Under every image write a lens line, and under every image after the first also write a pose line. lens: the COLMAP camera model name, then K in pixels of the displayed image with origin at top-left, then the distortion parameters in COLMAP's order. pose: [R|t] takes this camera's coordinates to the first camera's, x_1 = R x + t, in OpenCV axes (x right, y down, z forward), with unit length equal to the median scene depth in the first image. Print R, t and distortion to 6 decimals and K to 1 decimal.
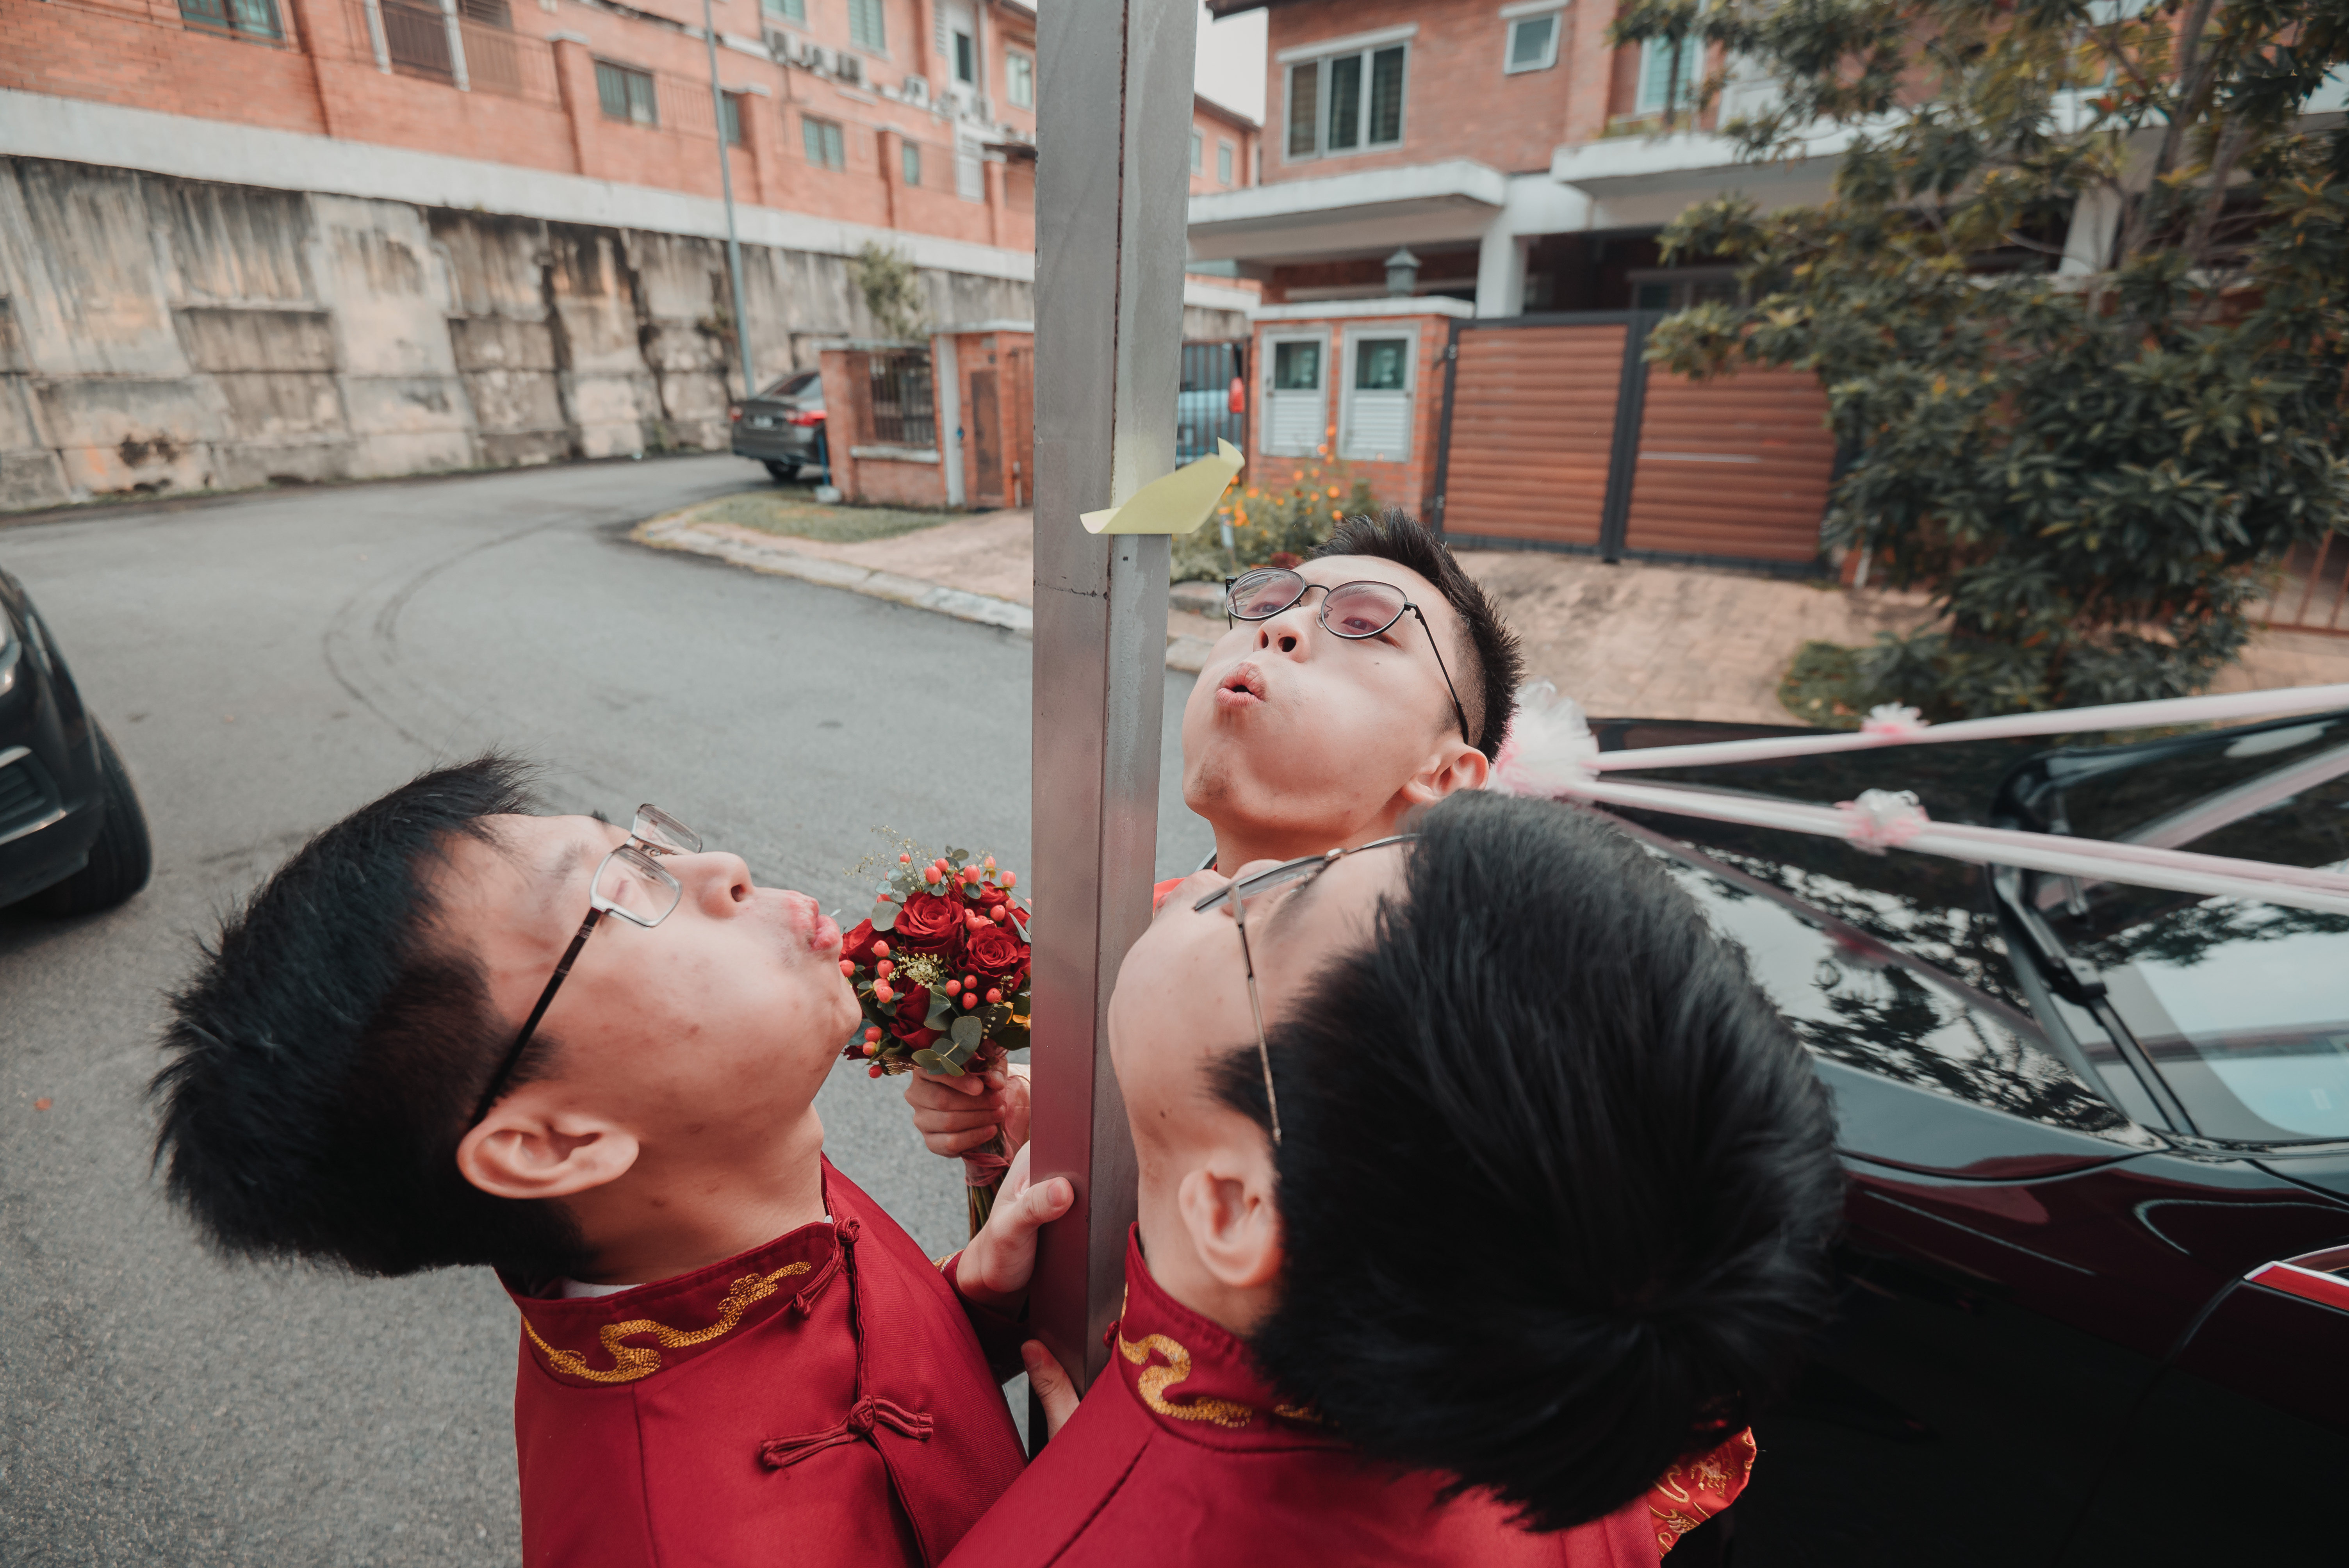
lens RADIAL K [[1113.9, 0, 1177.9], [0, 1113.9, 785.2], [0, 0, 1]] dist [-0.003587, -0.000714]
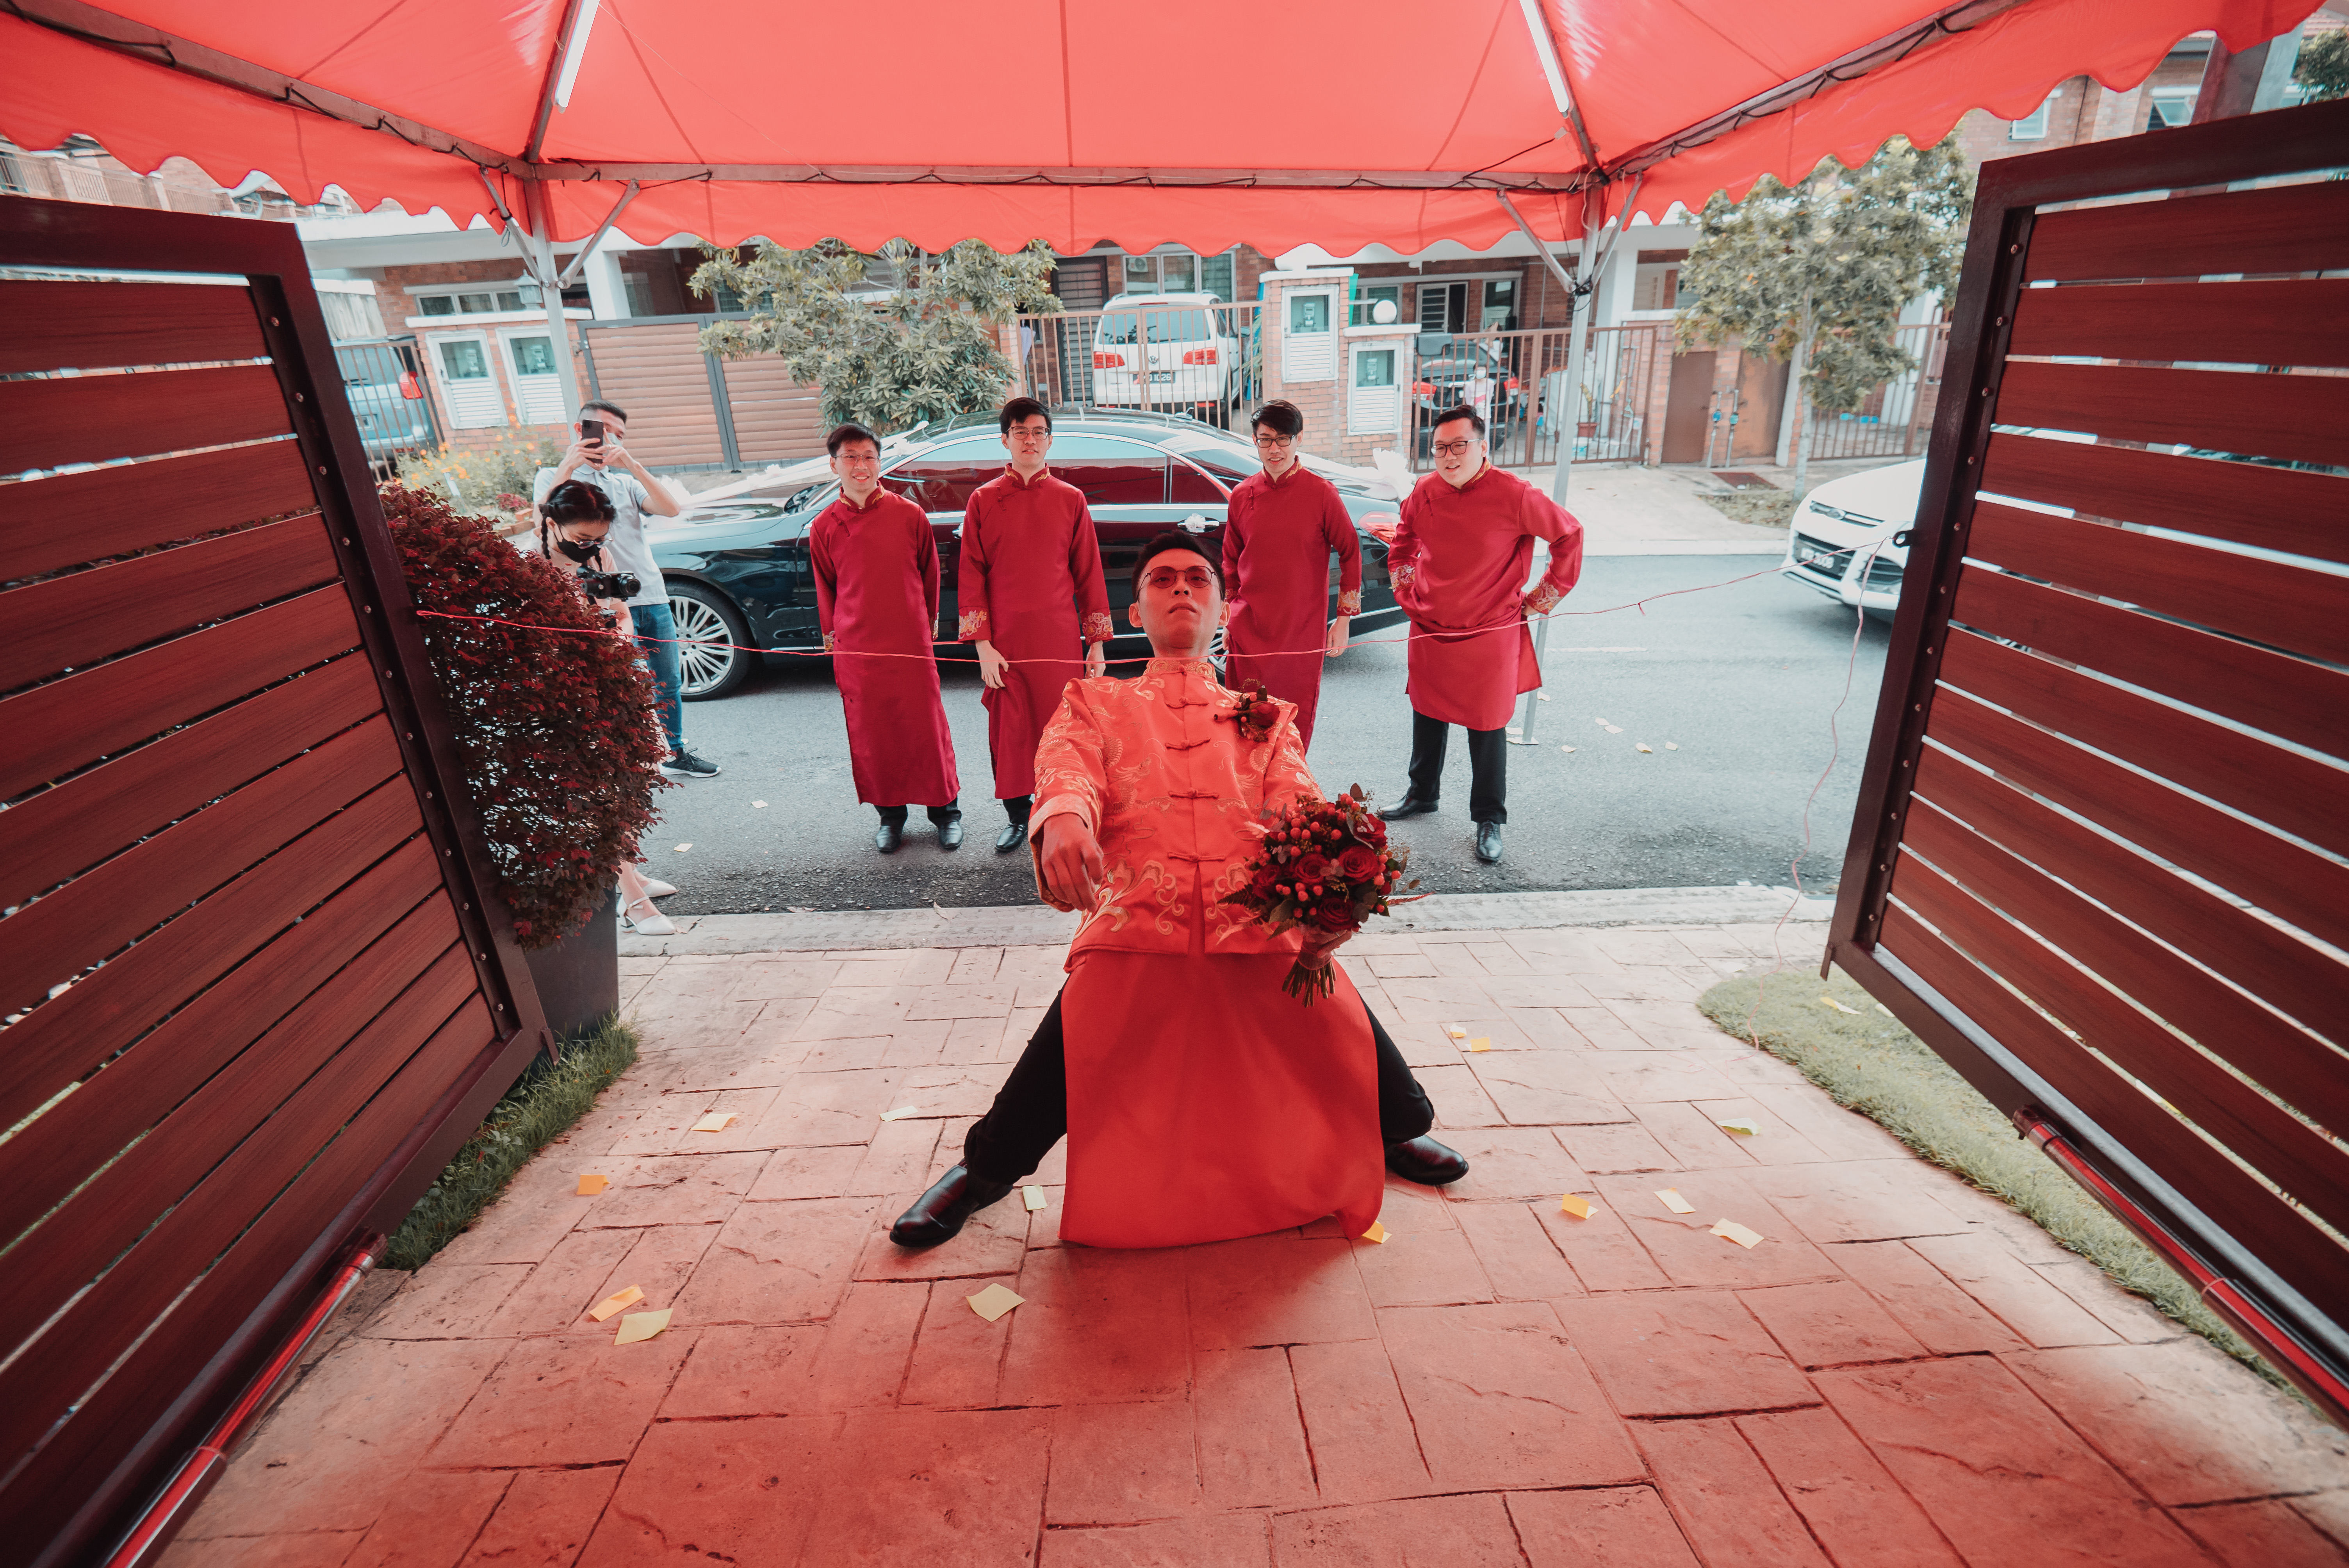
lens RADIAL K [[1113.9, 0, 1167.6], [0, 1113.9, 782.2], [0, 0, 1]] dist [-0.003587, -0.000714]
pose [[0.775715, -0.279759, 0.565686, -0.141834], [0.262488, 0.958186, 0.113925, 0.187686], [-0.573904, 0.060113, 0.816713, -0.572497]]
